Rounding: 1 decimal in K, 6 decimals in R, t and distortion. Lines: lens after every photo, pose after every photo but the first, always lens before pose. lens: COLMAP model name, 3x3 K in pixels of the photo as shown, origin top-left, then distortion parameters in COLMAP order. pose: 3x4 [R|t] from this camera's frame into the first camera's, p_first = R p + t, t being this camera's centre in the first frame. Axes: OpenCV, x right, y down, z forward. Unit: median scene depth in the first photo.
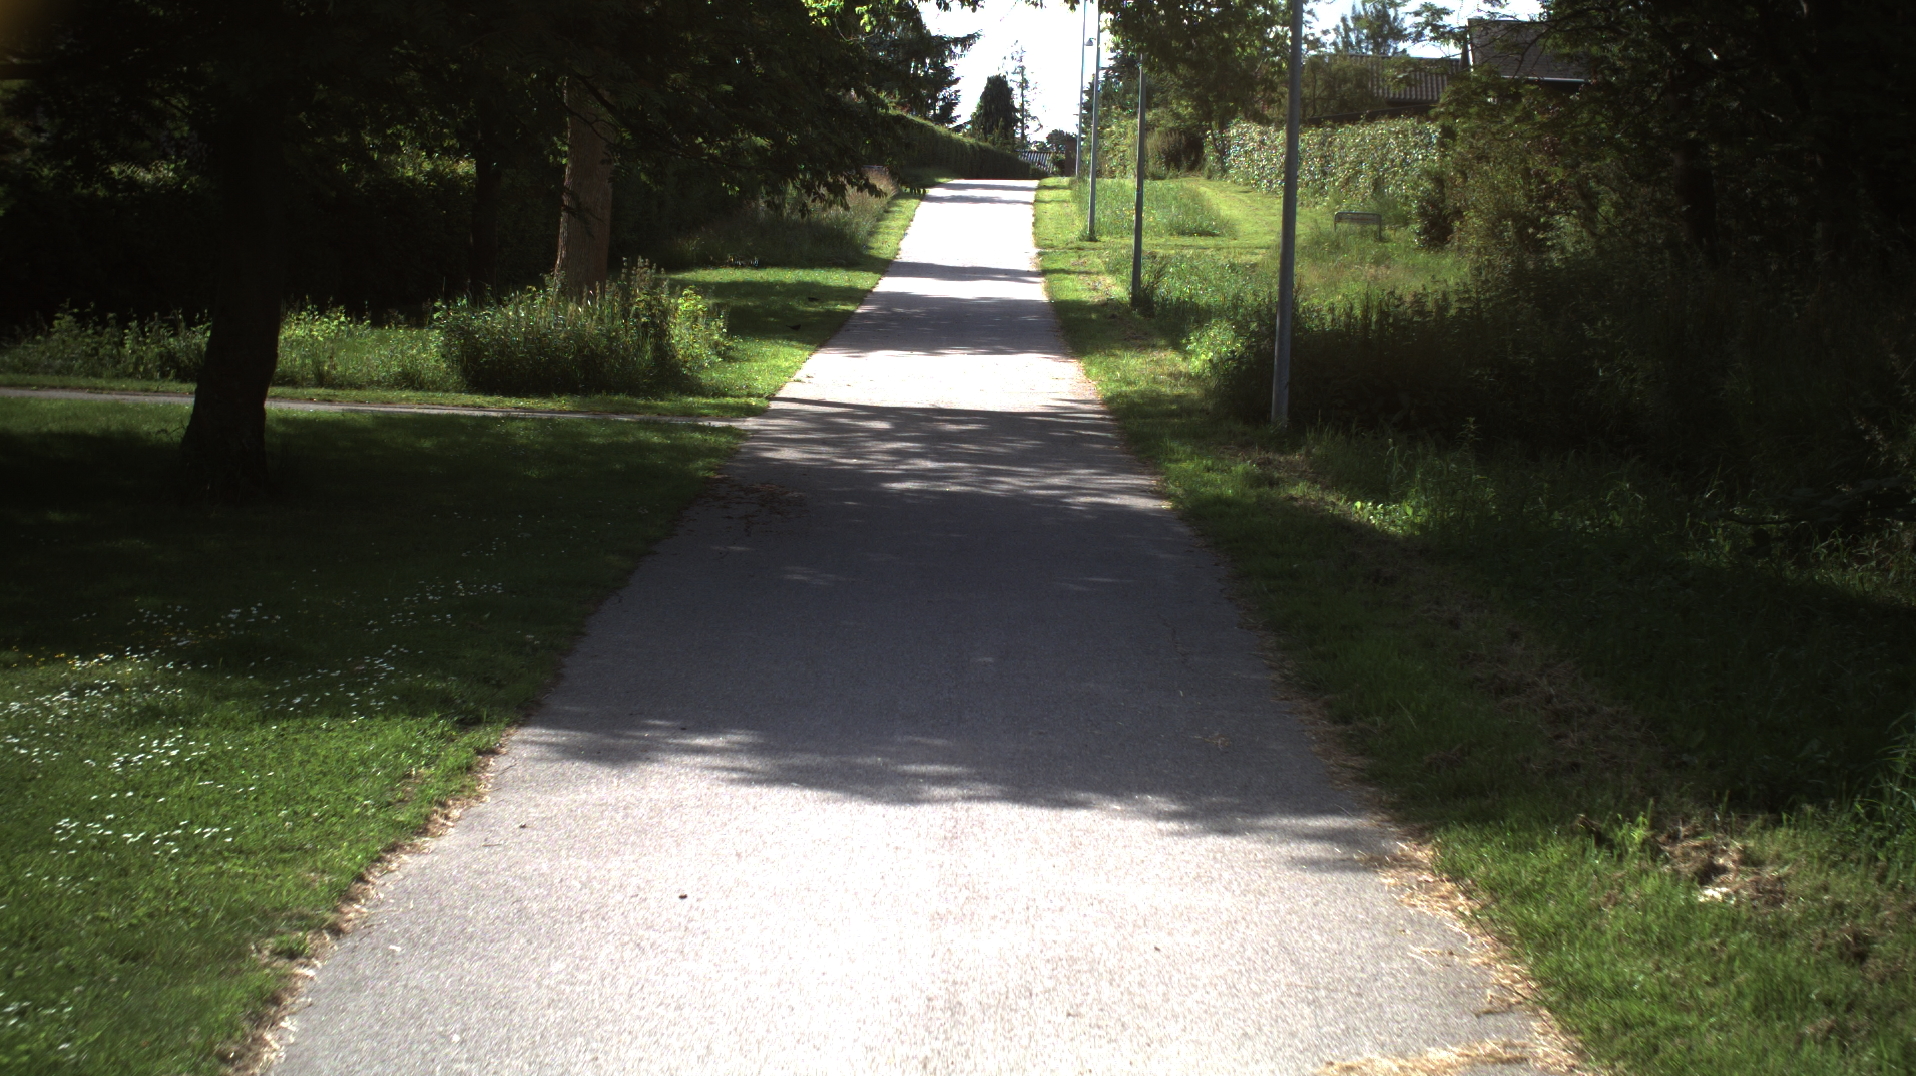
lens RADIAL K [[3365.9, 0, 958.0], [0, 3365.9, 538.0], [0, 0, 1]] dist [-0.374595, 0.850233]
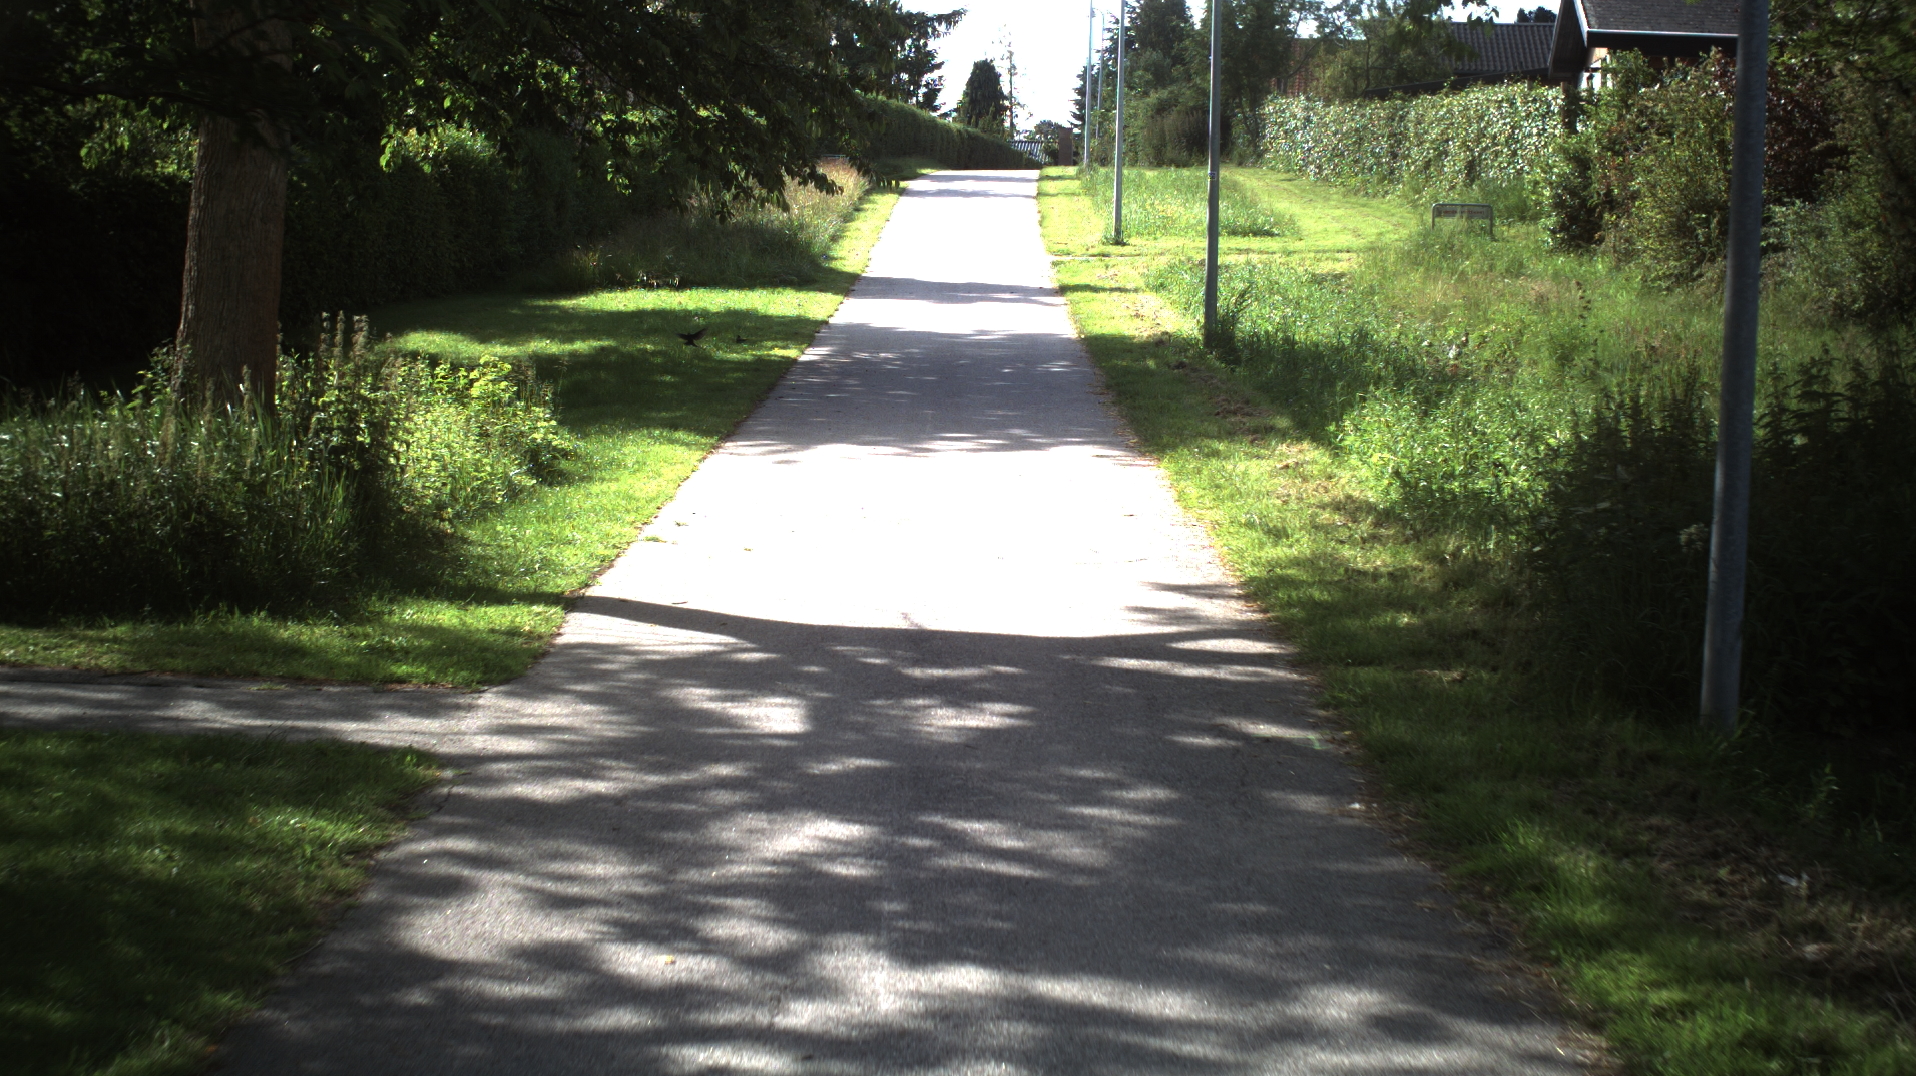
lens RADIAL K [[3365.9, 0, 958.0], [0, 3365.9, 538.0], [0, 0, 1]] dist [-0.374595, 0.850233]
pose [[0.999896, -0.014145, 0.002903, -0.000554], [0.014140, 0.999899, 0.001718, -0.028431], [-0.002927, -0.001677, 0.999994, 0.282436]]
